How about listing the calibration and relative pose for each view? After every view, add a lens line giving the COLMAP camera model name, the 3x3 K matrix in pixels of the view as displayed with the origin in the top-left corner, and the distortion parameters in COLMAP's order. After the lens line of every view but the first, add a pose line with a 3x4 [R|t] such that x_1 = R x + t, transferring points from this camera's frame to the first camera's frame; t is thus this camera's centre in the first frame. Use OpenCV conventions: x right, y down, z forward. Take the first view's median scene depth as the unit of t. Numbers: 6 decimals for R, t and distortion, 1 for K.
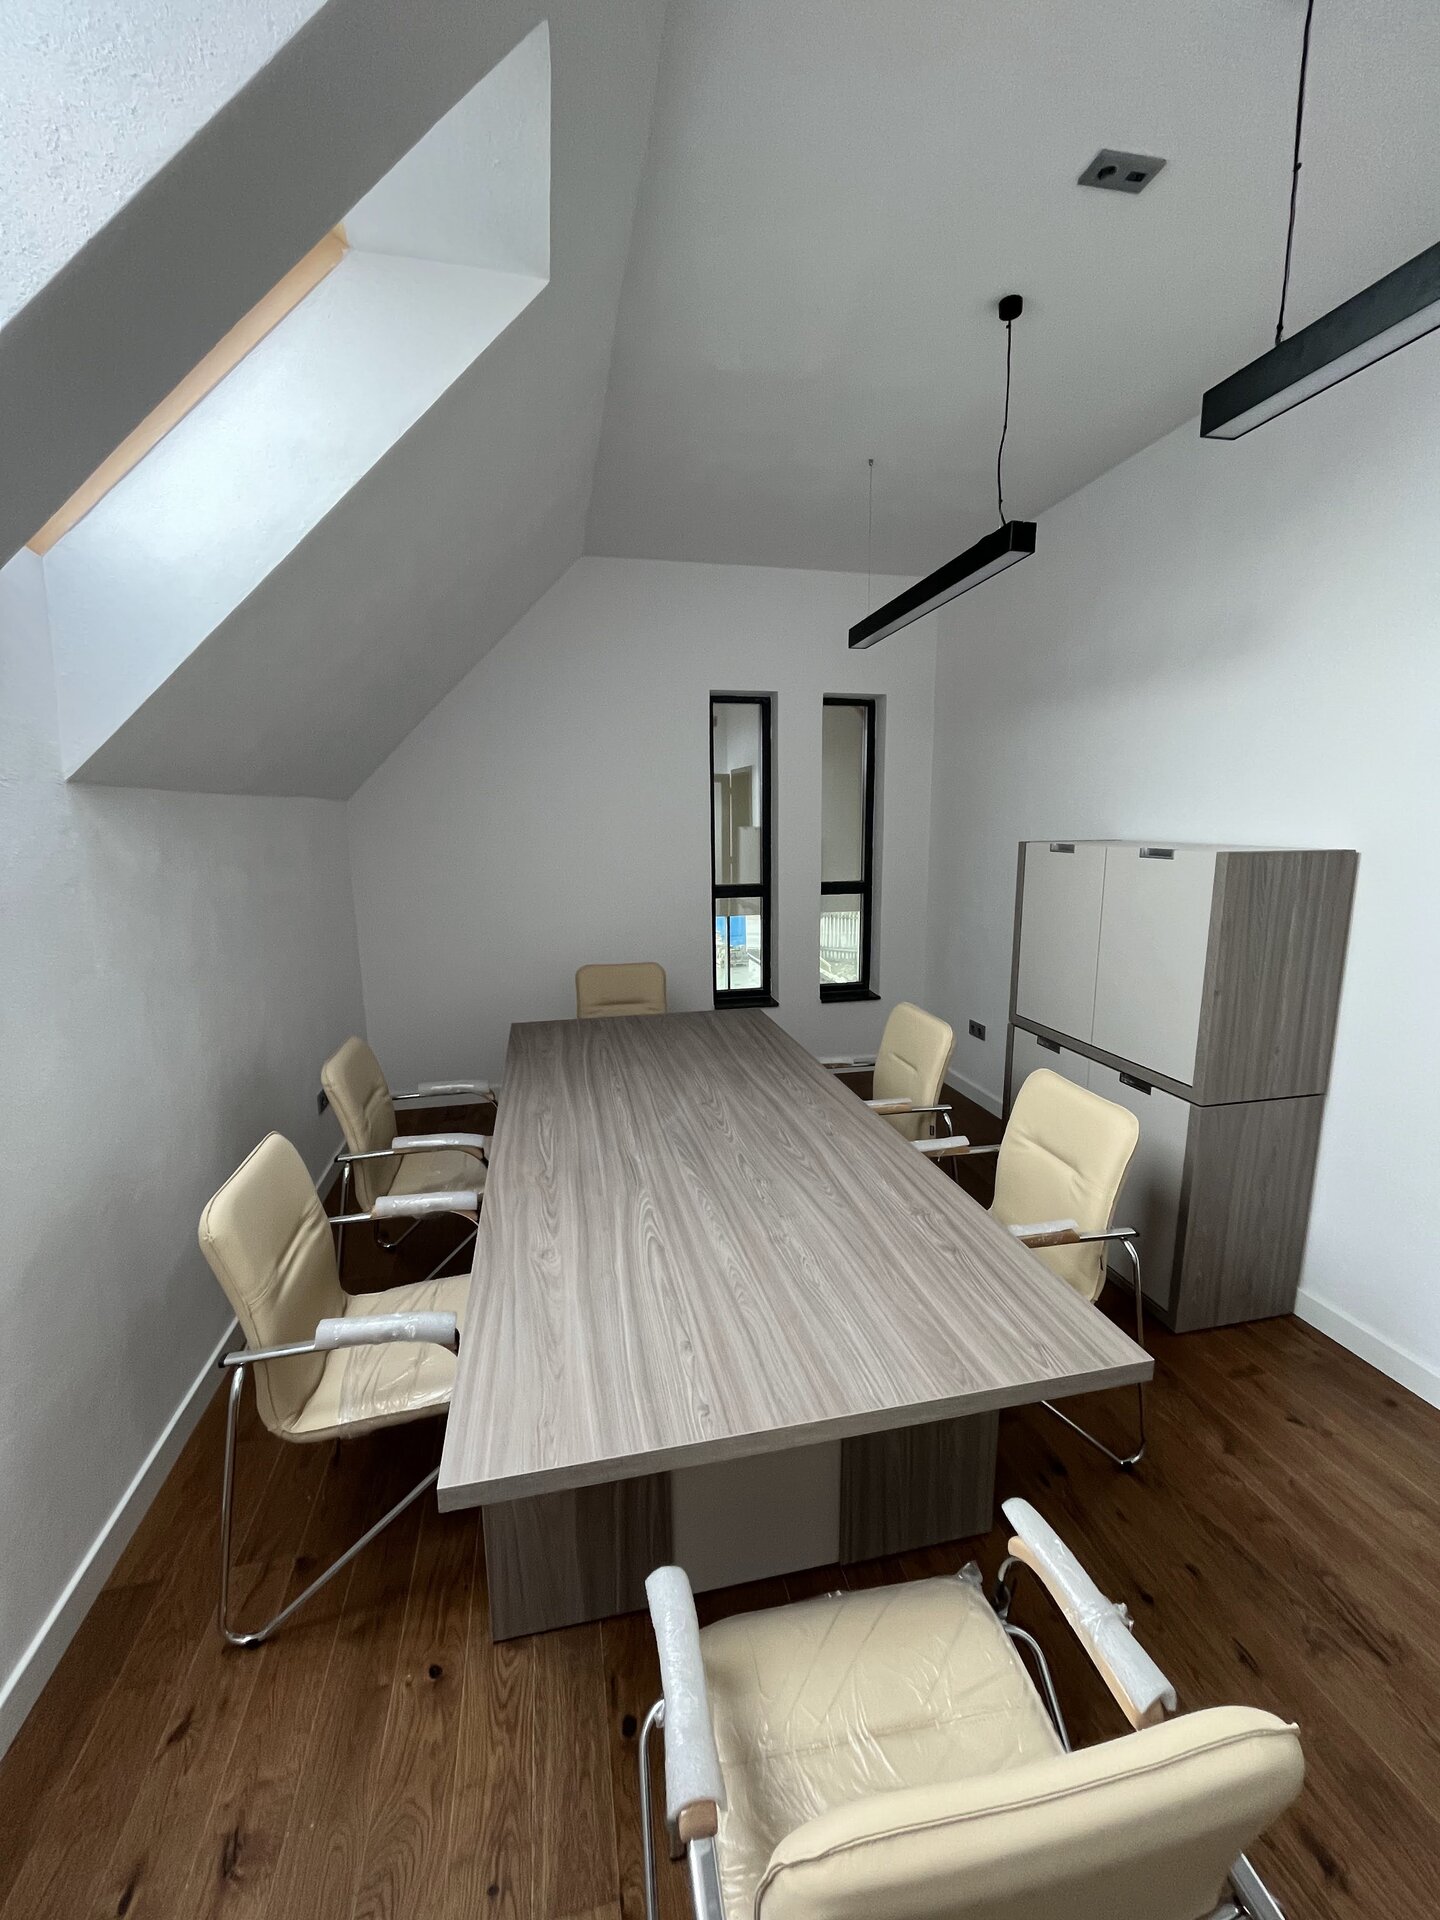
lens RADIAL K [[776.4, 0, 716.0], [0, 776.4, 958.0], [0, 0, 1]] dist [-0.003284, 0.000013]
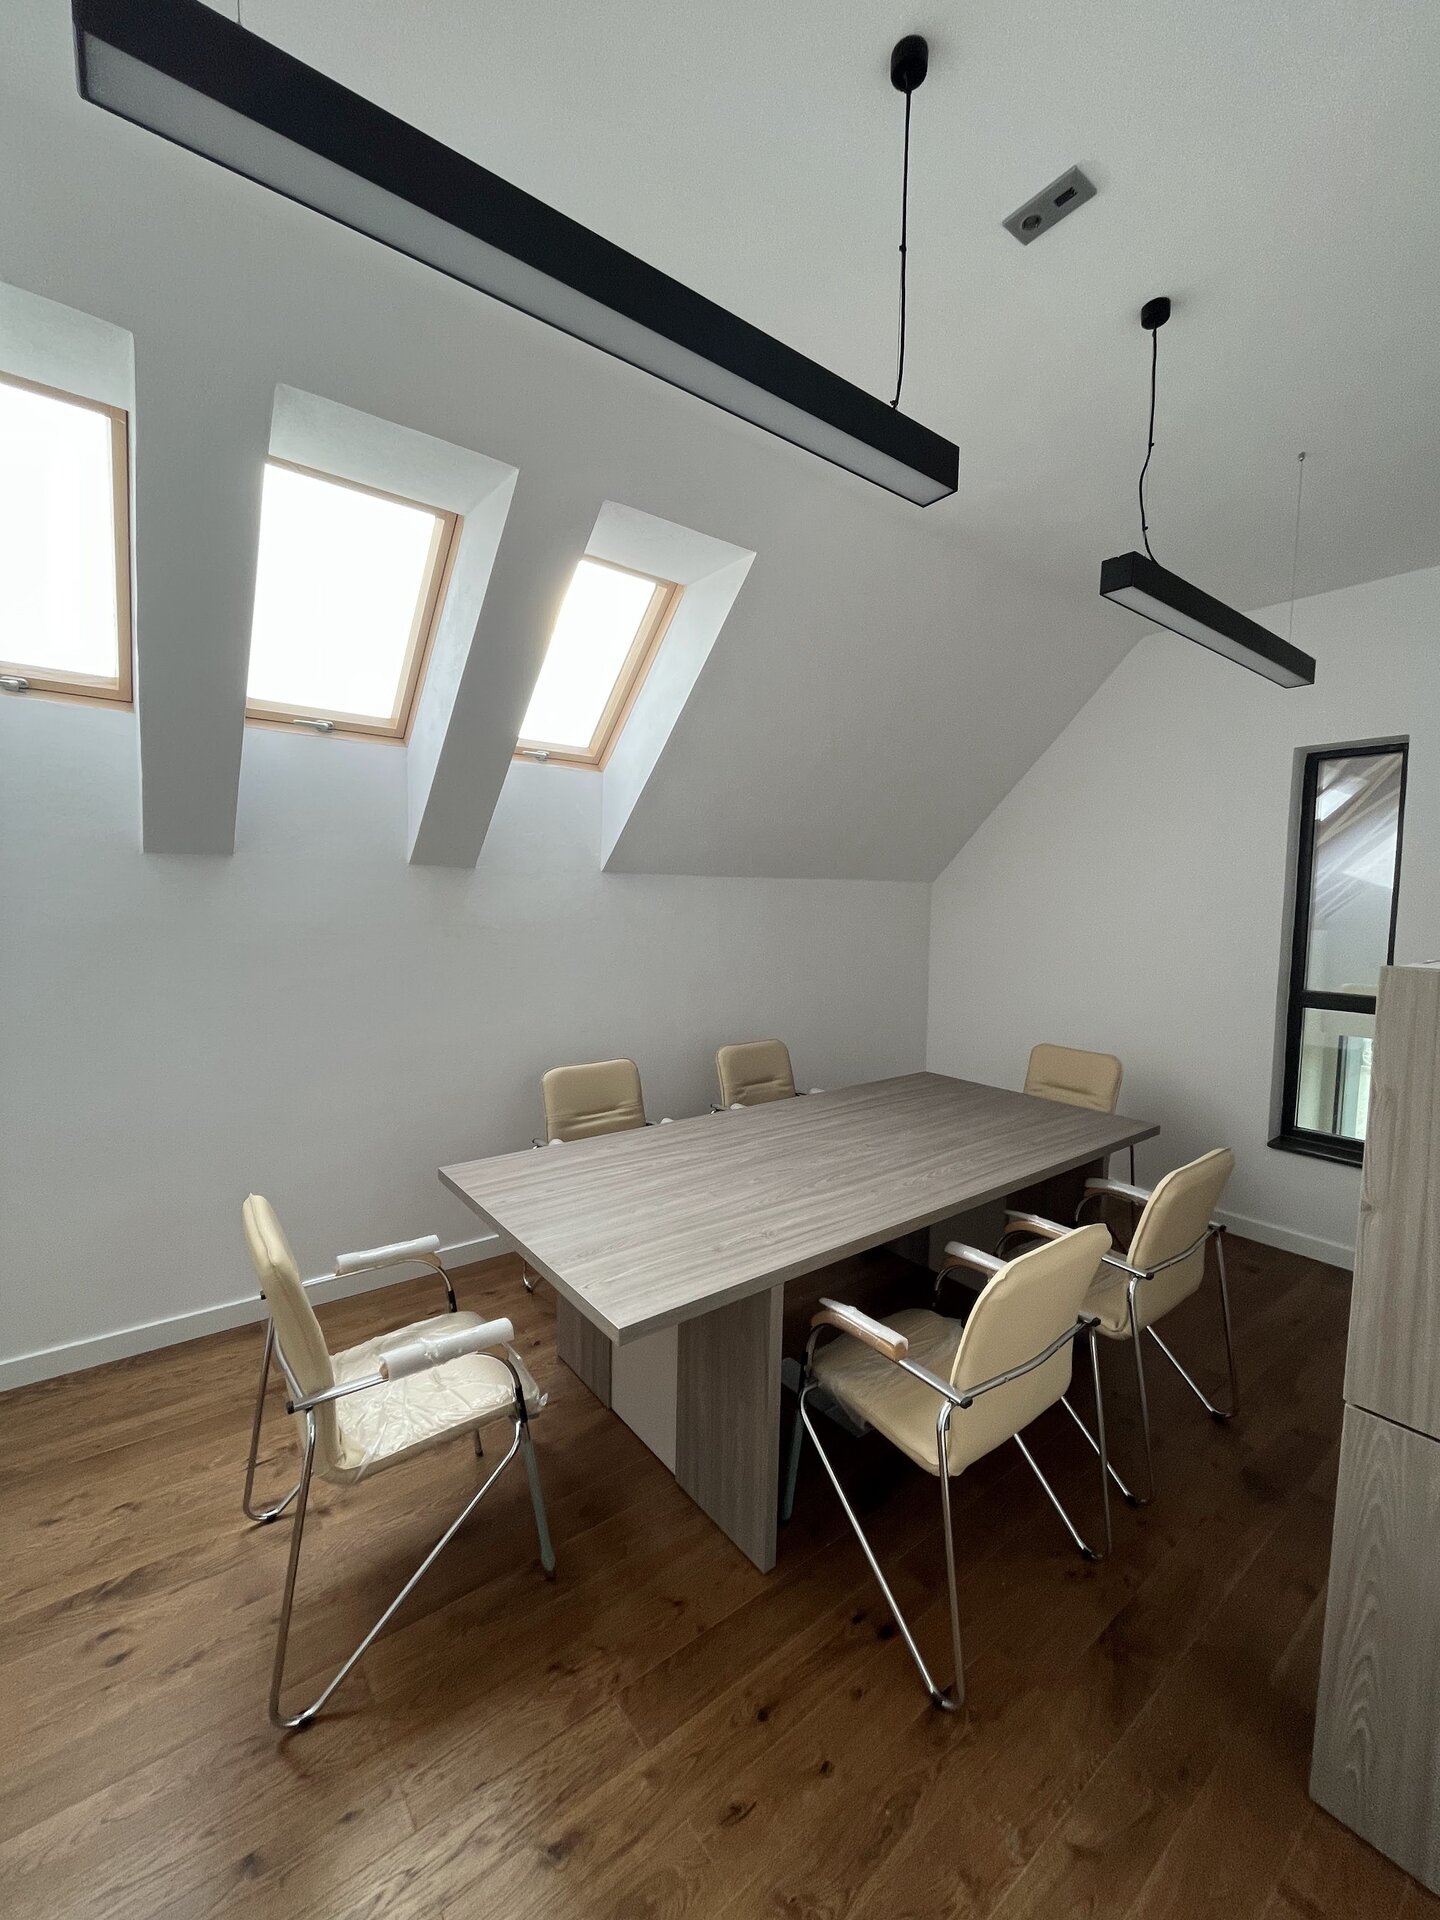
lens RADIAL K [[776.4, 0, 717.7], [0, 776.4, 950.6], [0, 0, 1]] dist [-0.003284, 0.000013]
pose [[0.422299, 0.078171, -0.903079, 1.070779], [-0.180943, 0.983493, 0.000519, -0.064558], [0.888213, 0.163187, 0.429473, 0.320991]]
